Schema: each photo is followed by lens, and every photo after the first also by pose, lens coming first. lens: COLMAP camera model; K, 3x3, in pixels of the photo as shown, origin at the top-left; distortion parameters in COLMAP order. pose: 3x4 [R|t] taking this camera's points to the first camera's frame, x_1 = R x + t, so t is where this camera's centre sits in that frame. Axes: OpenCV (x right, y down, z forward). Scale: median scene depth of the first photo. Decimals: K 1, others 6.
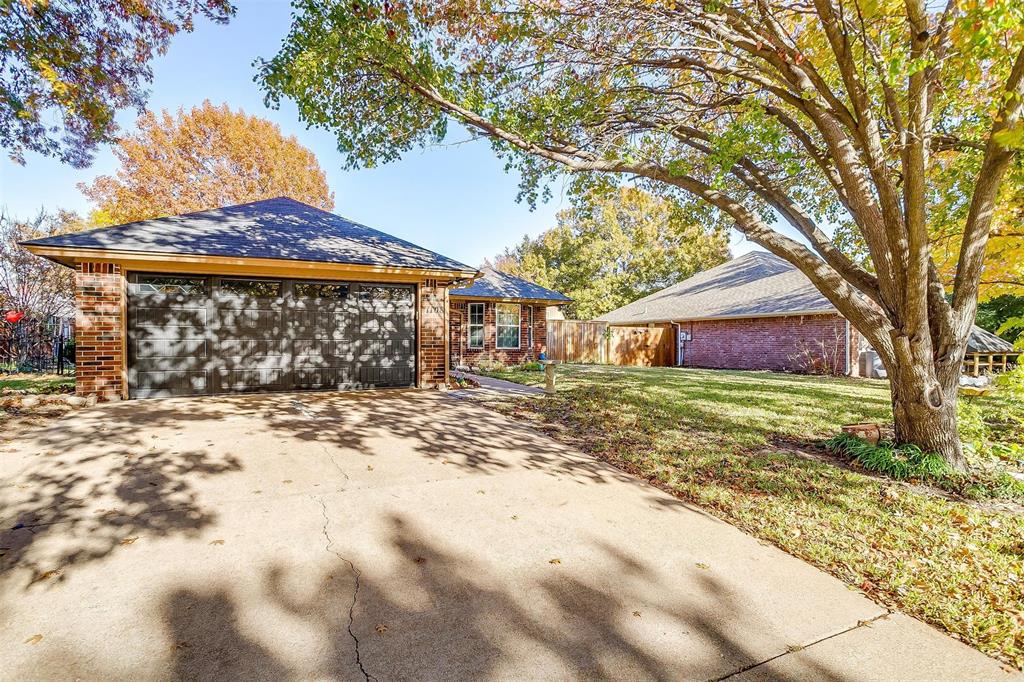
lens RADIAL K [[497.2, 0, 503.1], [0, 497.2, 338.6], [0, 0, 1]] dist [-0.052672, 0.029363]
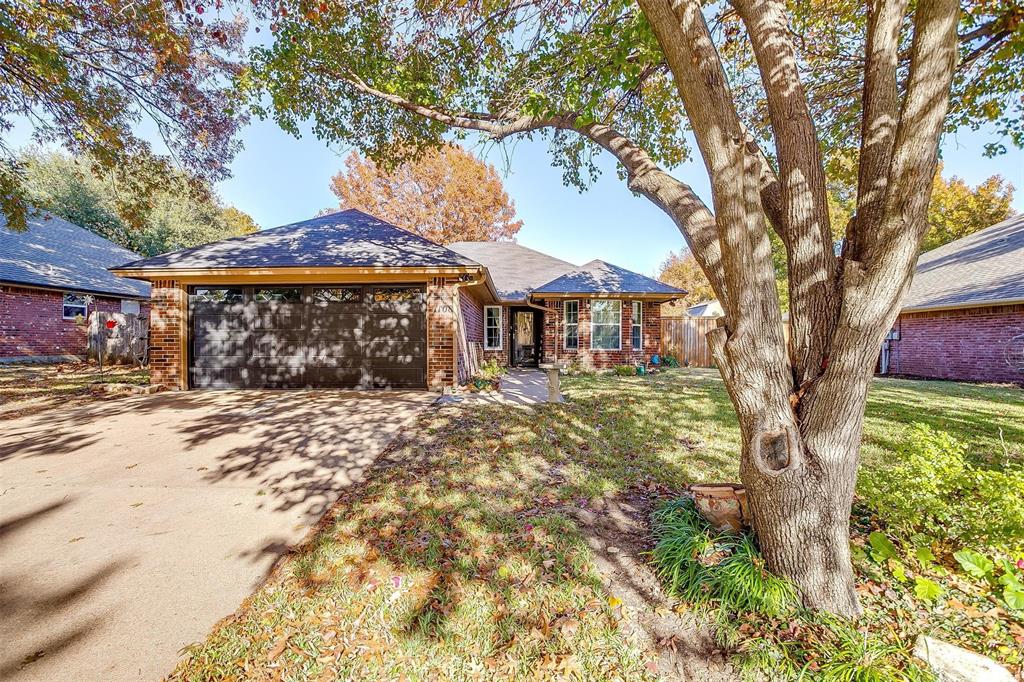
lens RADIAL K [[497.2, 0, 501.6], [0, 497.2, 336.1], [0, 0, 1]] dist [-0.052672, 0.029363]
pose [[0.888574, -0.006697, -0.458685, 0.364804], [0.001174, 0.999923, -0.012325, 0.011707], [0.458732, 0.010413, 0.888513, 0.168378]]
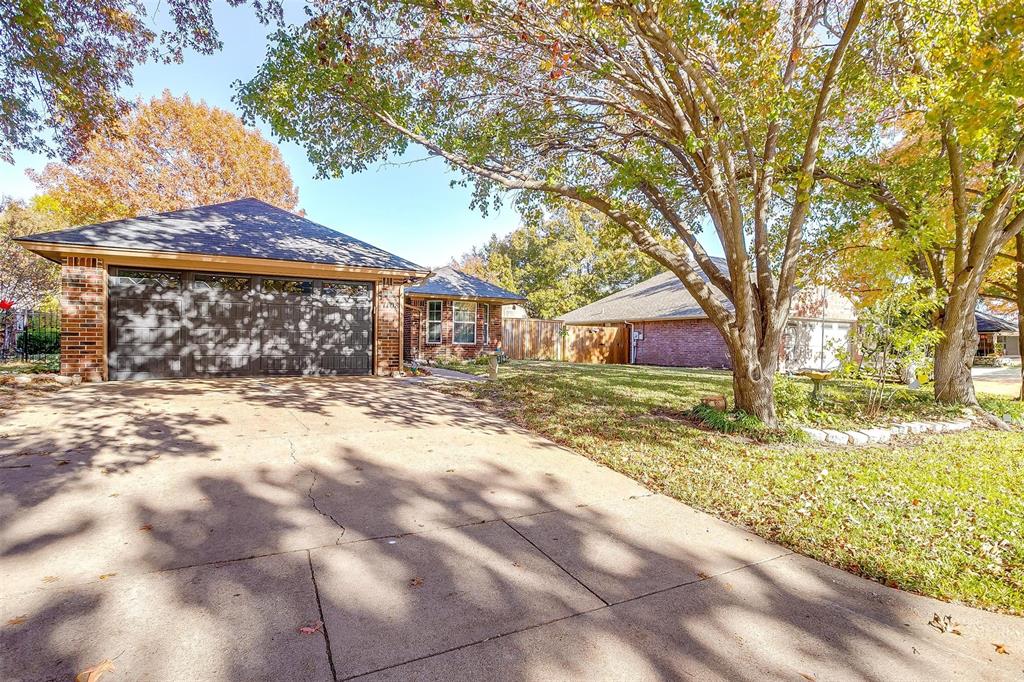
lens RADIAL K [[519.3, 0, 504.8], [0, 519.3, 333.2], [0, 0, 1]] dist [-0.026532, 0.000056]
pose [[0.998313, 0.013634, 0.056436, 0.047827], [-0.012960, 0.999840, -0.012292, 0.015373], [-0.056595, 0.011540, 0.998331, -0.164493]]
